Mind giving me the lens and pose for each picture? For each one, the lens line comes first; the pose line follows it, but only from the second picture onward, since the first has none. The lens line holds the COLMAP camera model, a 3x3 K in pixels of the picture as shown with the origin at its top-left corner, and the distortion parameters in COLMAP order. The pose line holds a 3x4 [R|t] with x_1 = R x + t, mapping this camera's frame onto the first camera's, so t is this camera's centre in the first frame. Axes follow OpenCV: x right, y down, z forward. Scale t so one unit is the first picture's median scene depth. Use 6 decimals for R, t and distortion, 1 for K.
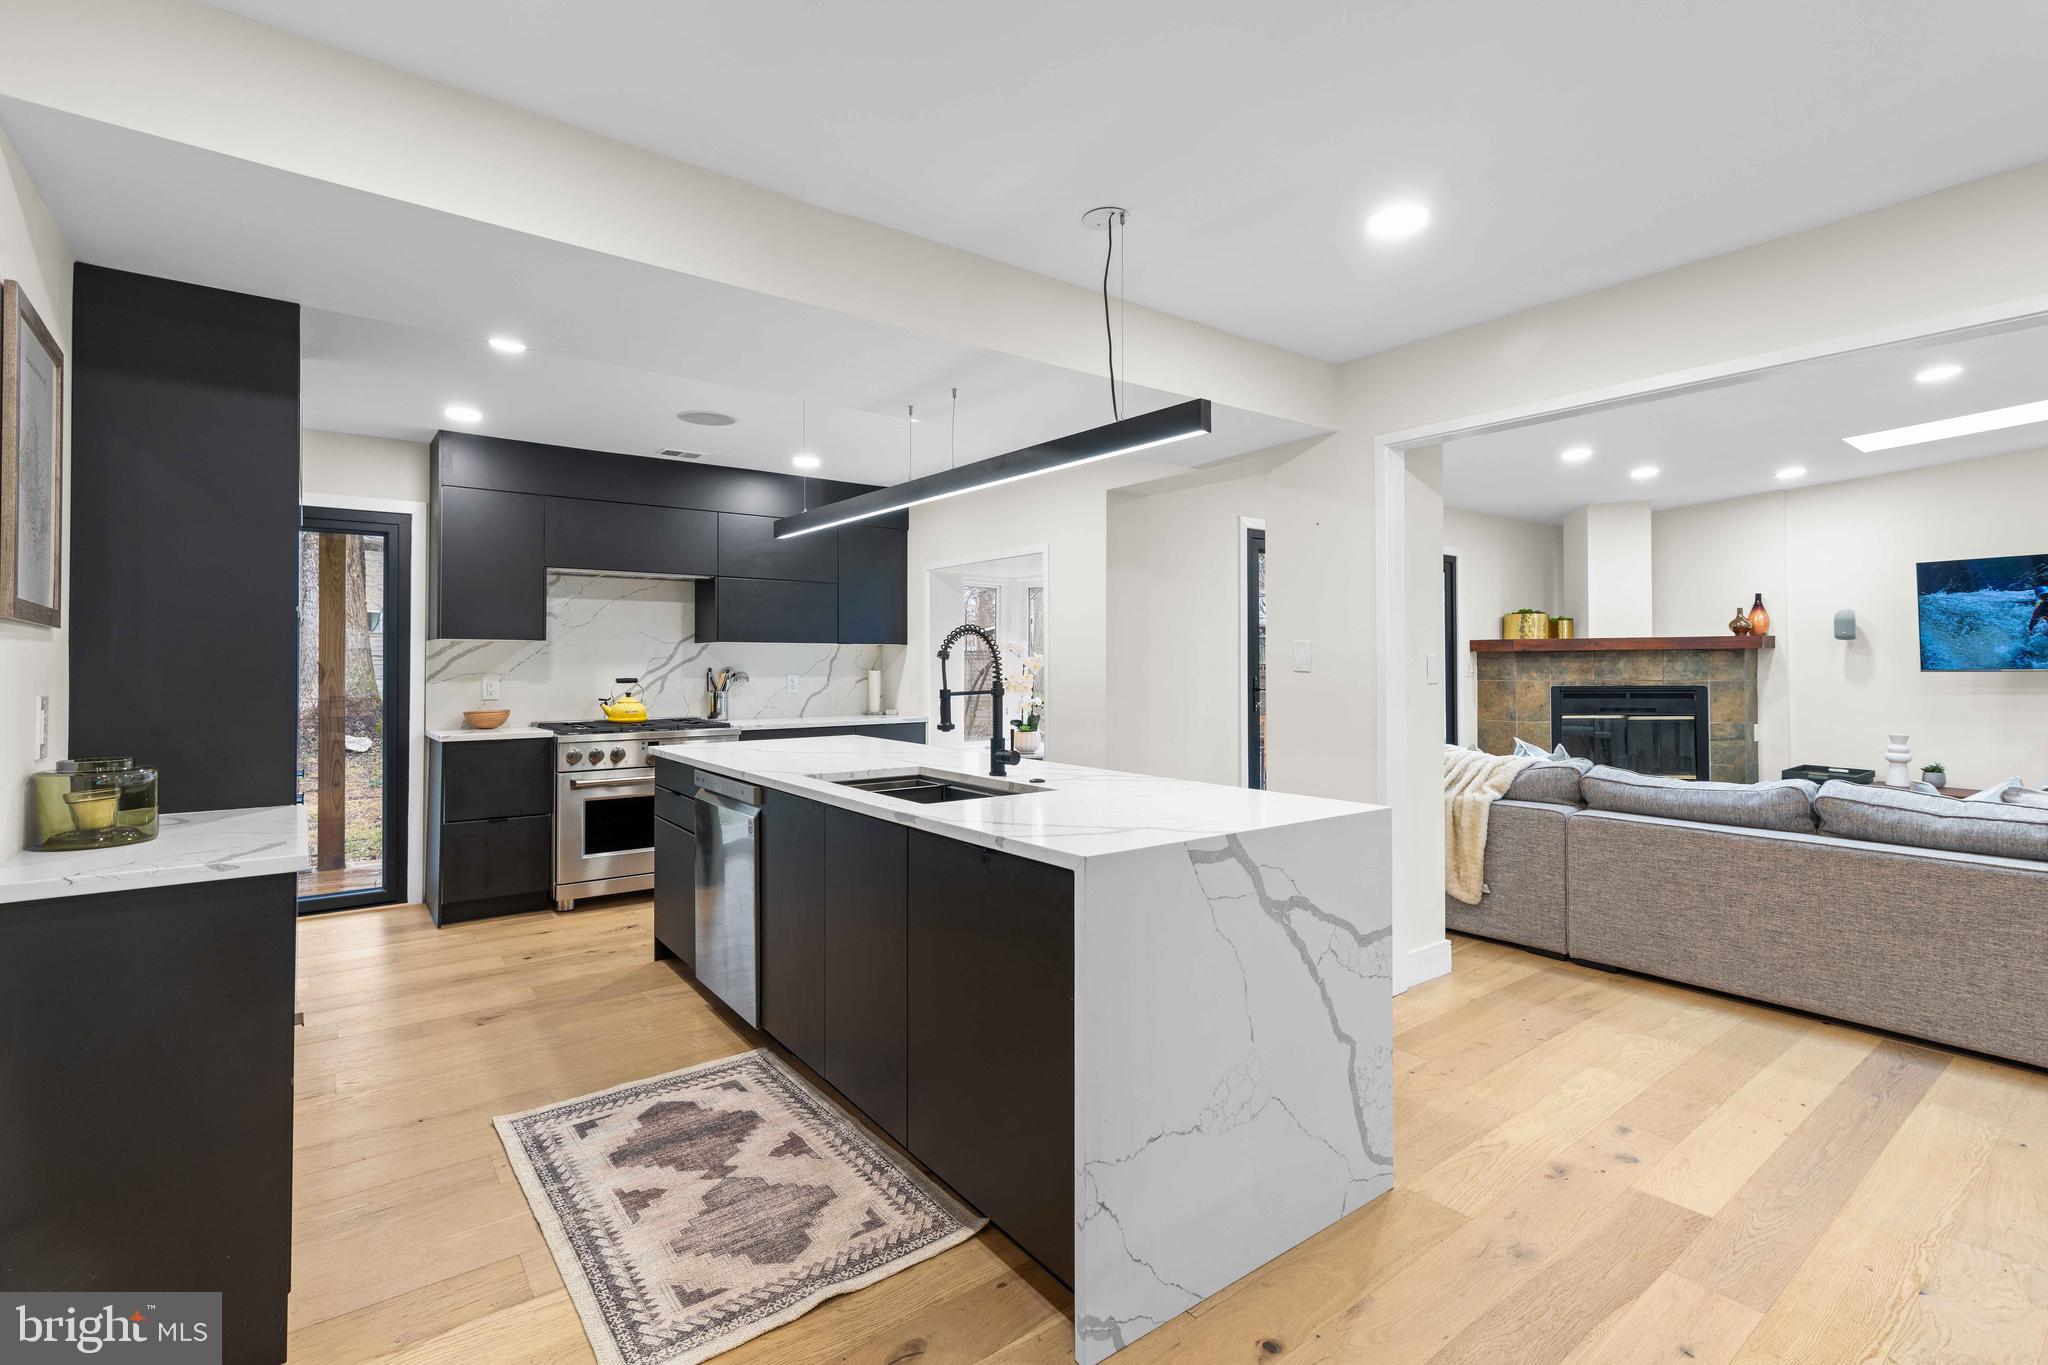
lens RADIAL K [[929.7, 0, 1021.7], [0, 929.7, 658.2], [0, 0, 1]] dist [-0.001859, 0.001002]
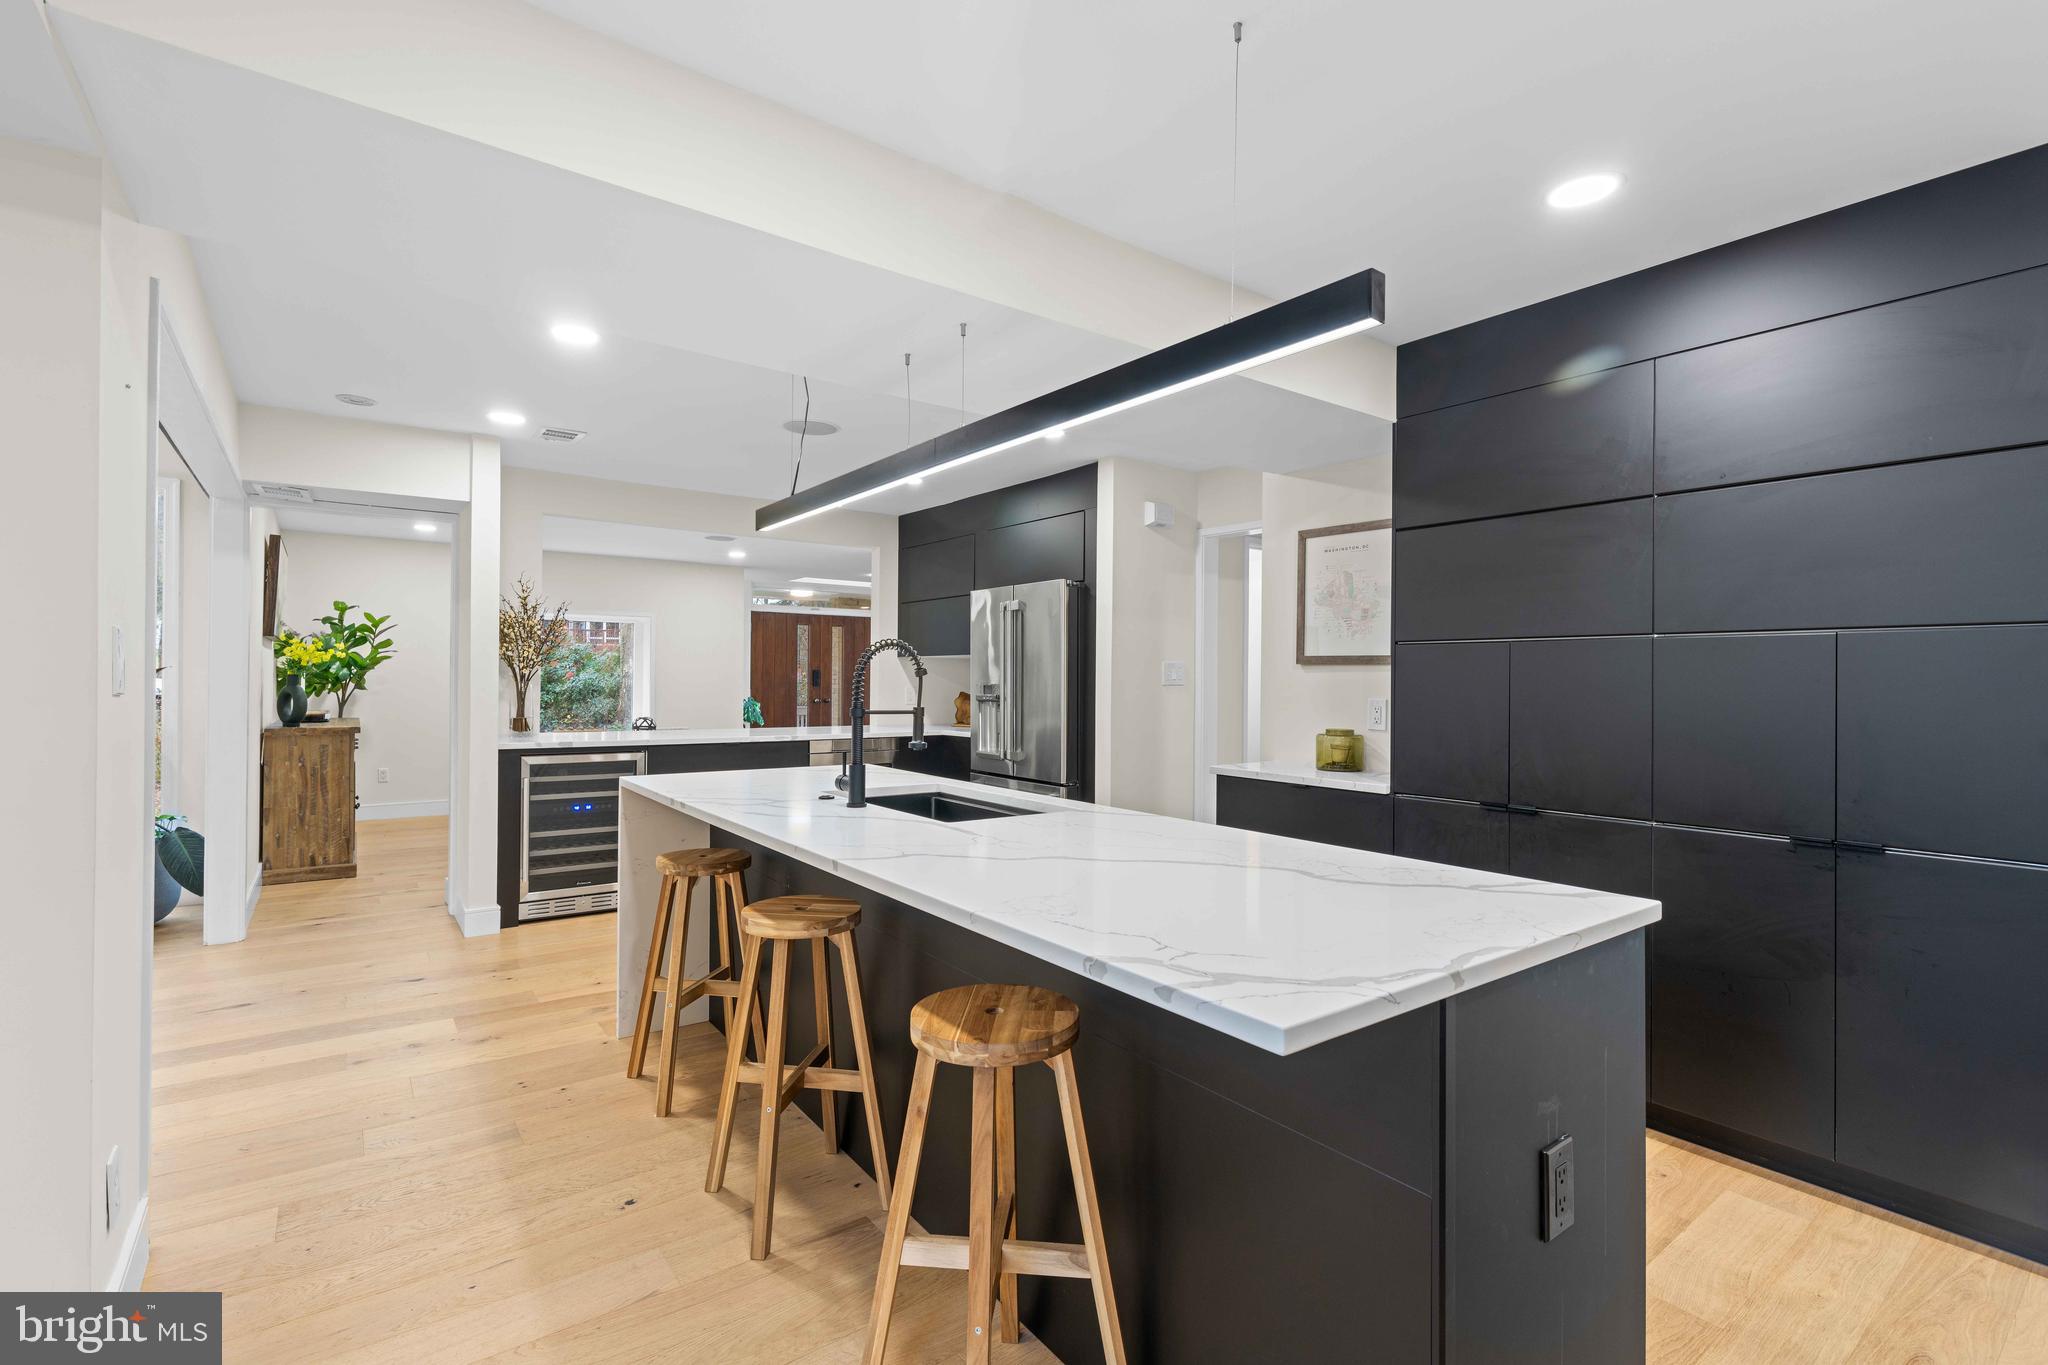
lens RADIAL K [[924.1, 0, 1017.5], [0, 924.1, 679.1], [0, 0, 1]] dist [-0.001833, 0.000356]
pose [[-0.999875, -0.004280, 0.015240, -0.111608], [-0.004395, 0.999962, -0.007545, 0.005431], [-0.015207, -0.007611, -0.999855, 1.075183]]
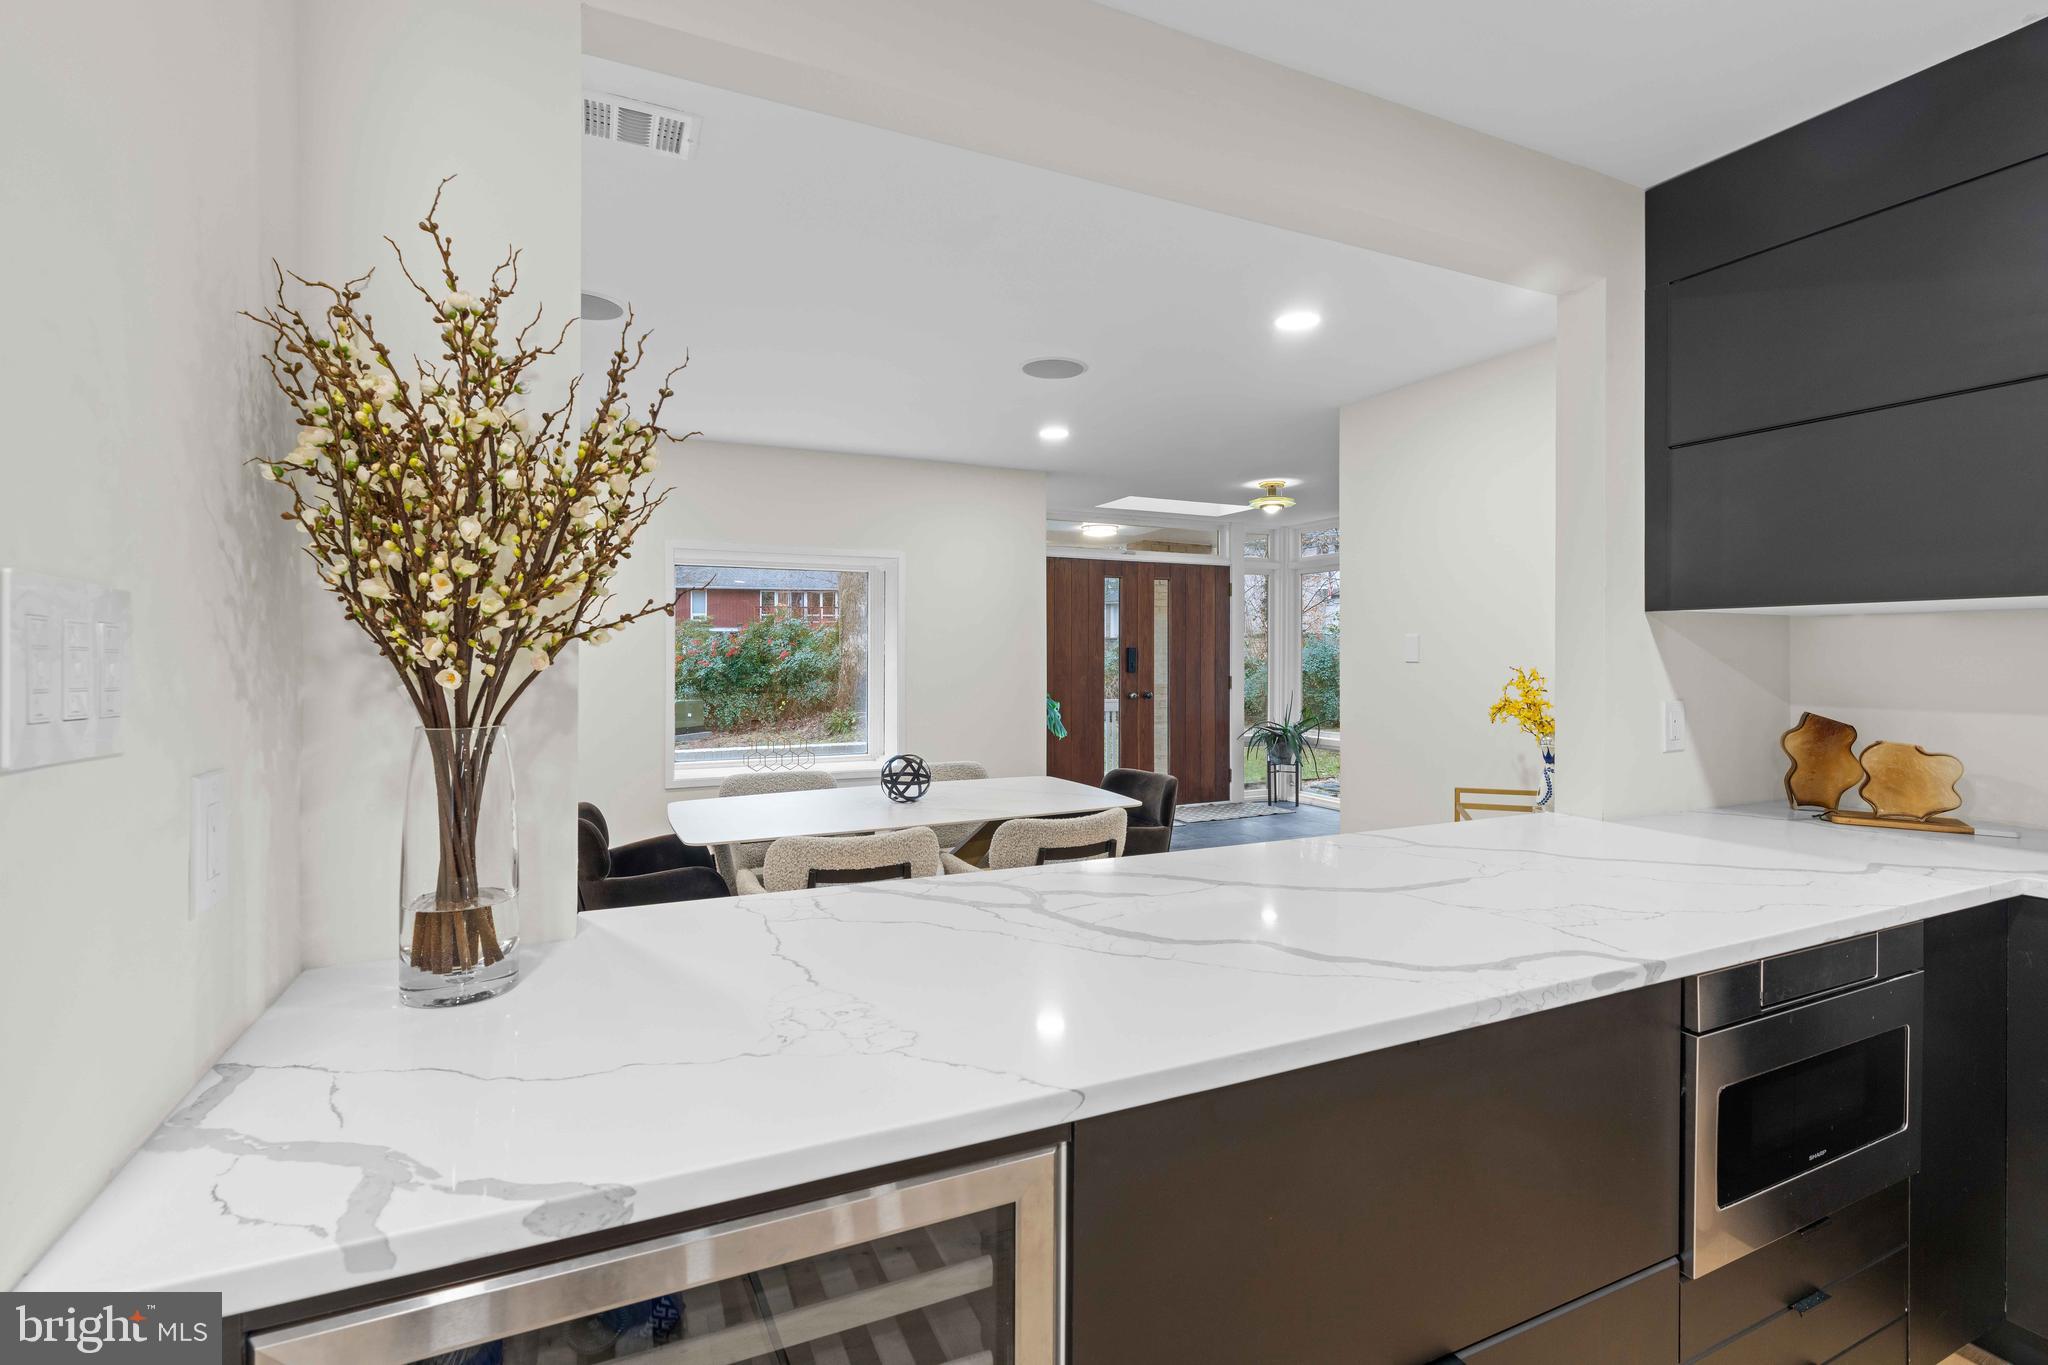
lens RADIAL K [[932.6, 0, 1031.9], [0, 932.6, 658.9], [0, 0, 1]] dist [0.000263, 0.000153]
pose [[-0.977213, -0.000144, 0.212260, 0.267696], [-0.000674, 0.999997, -0.002425, -0.010715], [-0.212259, -0.002512, -0.977210, 0.264750]]
